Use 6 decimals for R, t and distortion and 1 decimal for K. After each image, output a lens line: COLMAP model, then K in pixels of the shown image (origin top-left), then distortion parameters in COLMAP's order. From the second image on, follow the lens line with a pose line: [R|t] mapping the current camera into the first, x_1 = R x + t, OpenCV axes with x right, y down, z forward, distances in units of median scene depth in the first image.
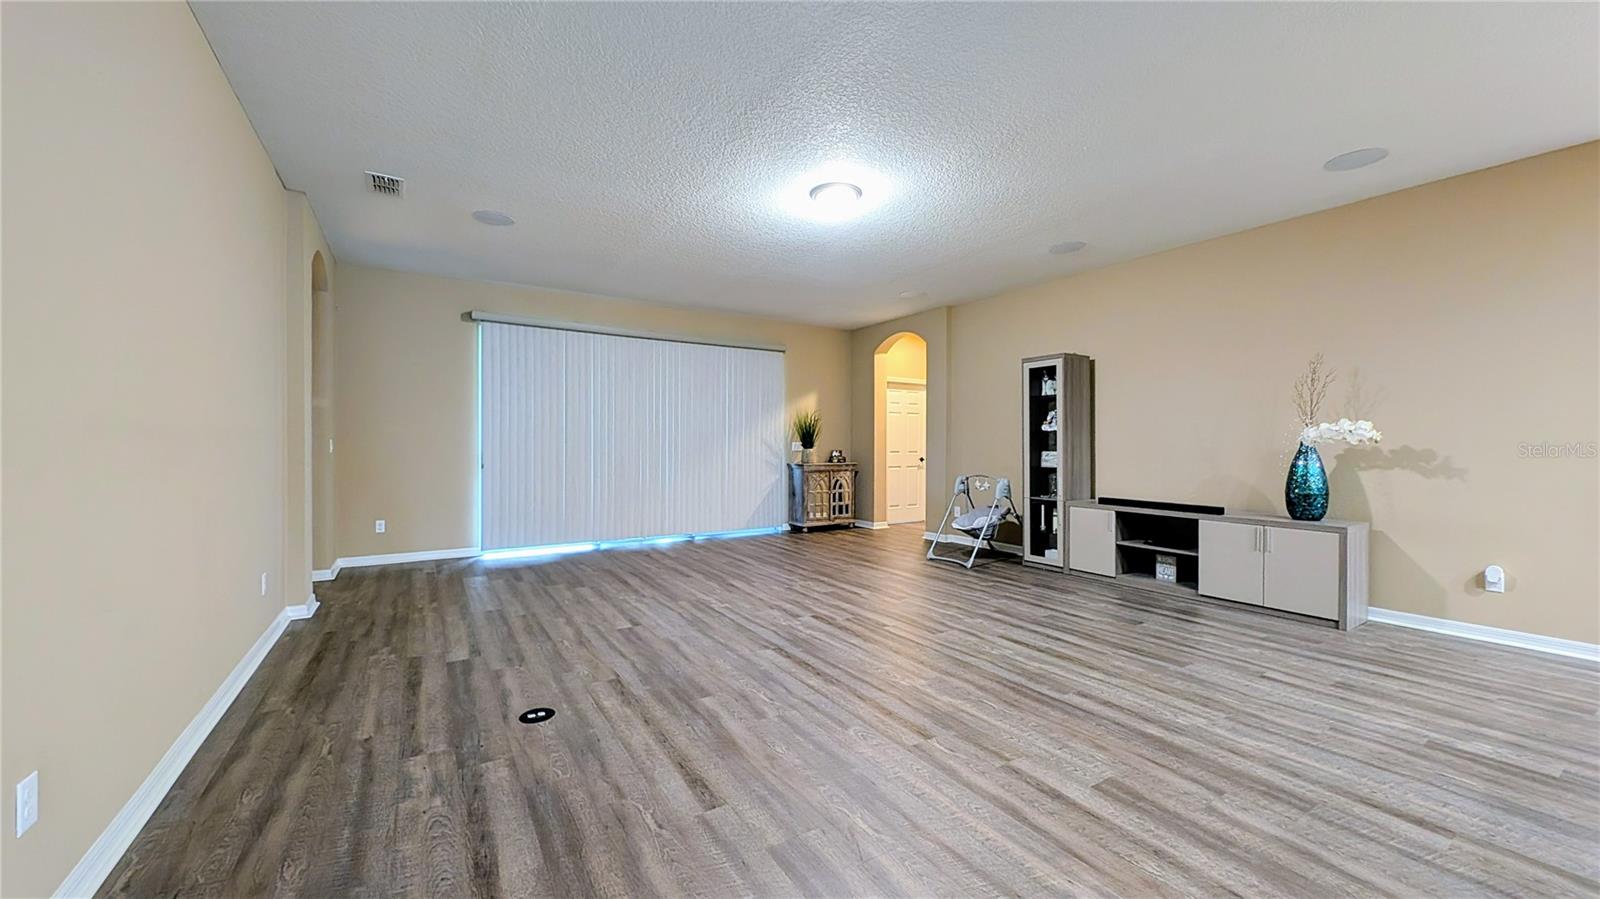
lens RADIAL K [[594.6, 0, 794.8], [0, 594.6, 436.4], [0, 0, 1]] dist [0.004943, -0.003702]
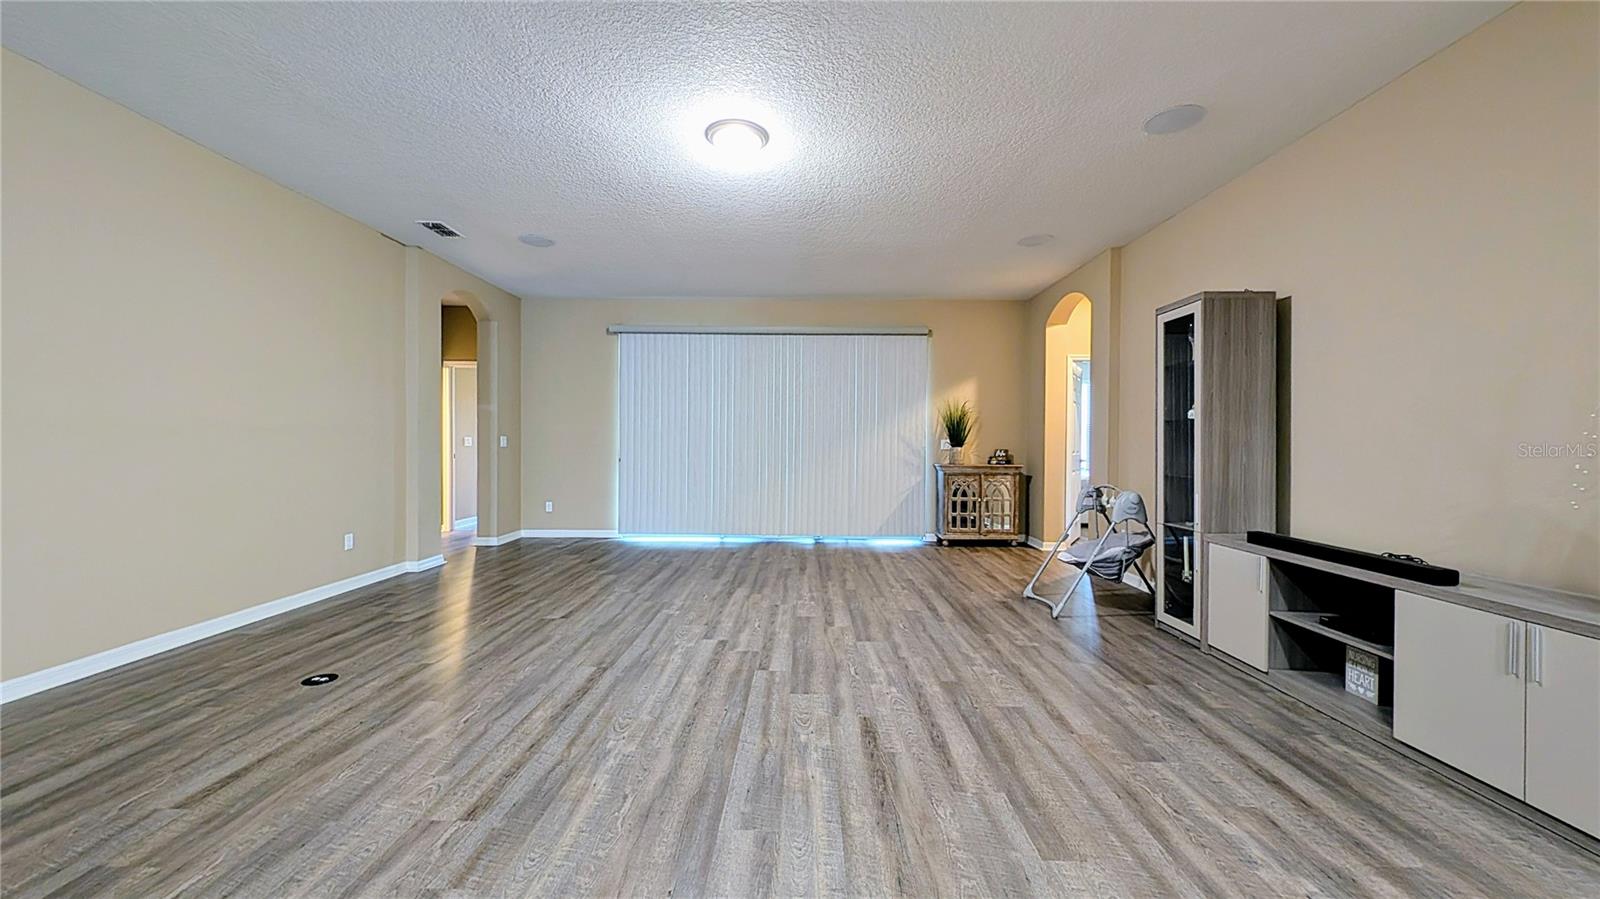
lens RADIAL K [[594.6, 0, 800.4], [0, 594.6, 442.0], [0, 0, 1]] dist [0.004943, -0.003702]
pose [[0.842278, 0.002098, -0.539040, 0.572243], [0.003510, 0.999950, 0.009377, 0.009510], [0.539032, -0.009790, 0.842228, 0.338583]]
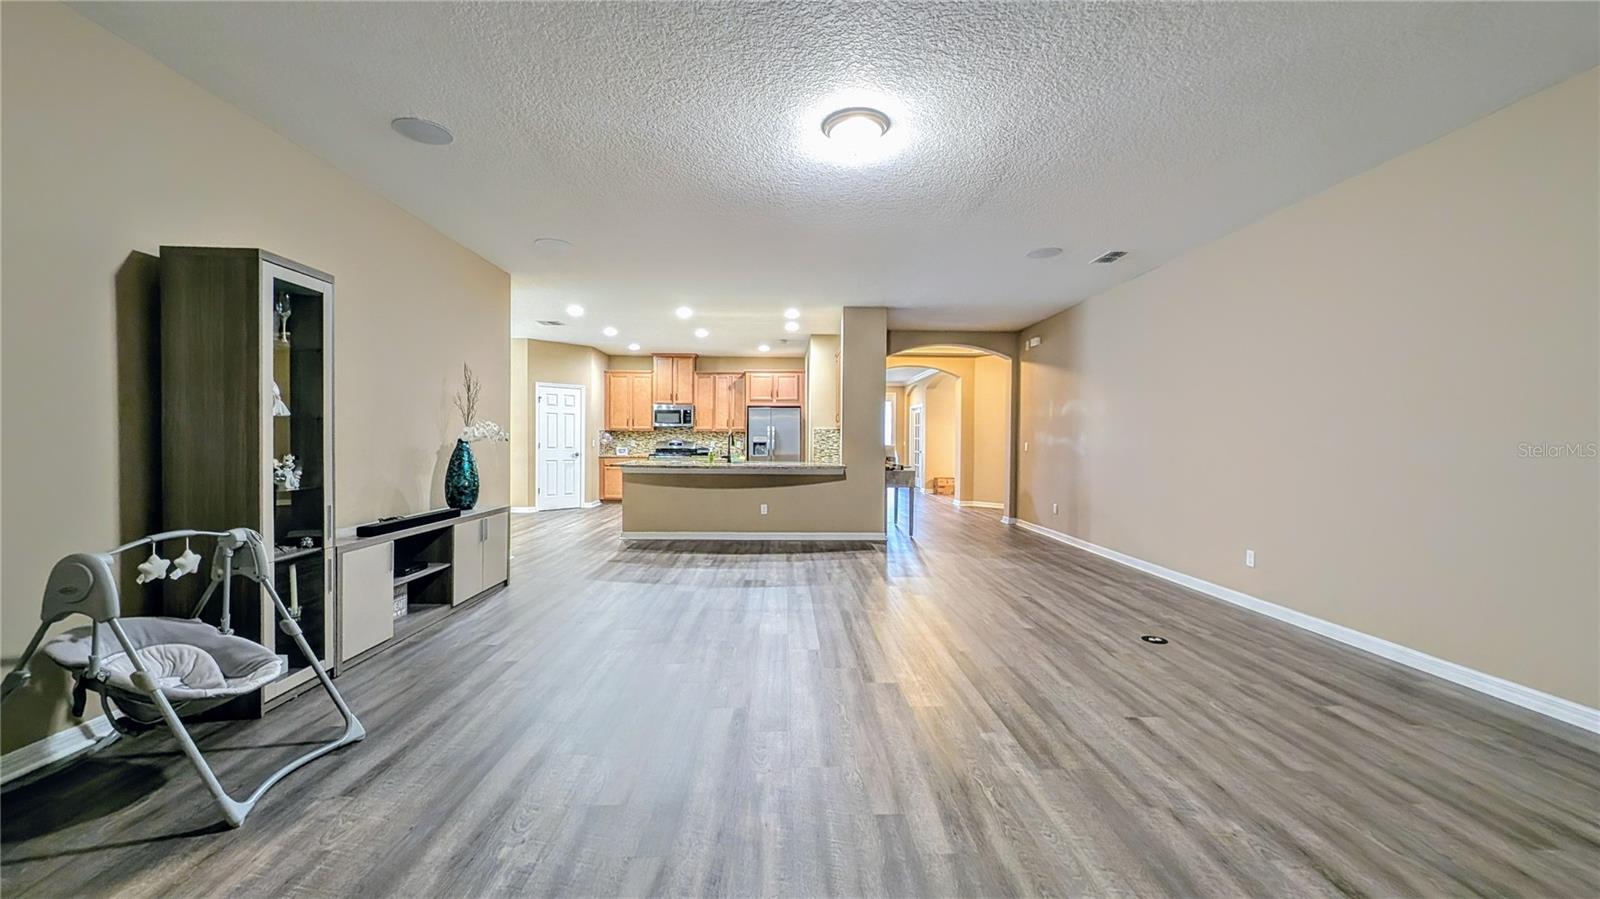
lens RADIAL K [[594.6, 0, 796.4], [0, 594.6, 449.0], [0, 0, 1]] dist [0.004943, -0.003702]
pose [[-0.860123, -0.015996, 0.509836, -0.256169], [-0.016566, 0.999857, 0.003422, 0.011601], [-0.509817, -0.005503, -0.860265, 1.649751]]
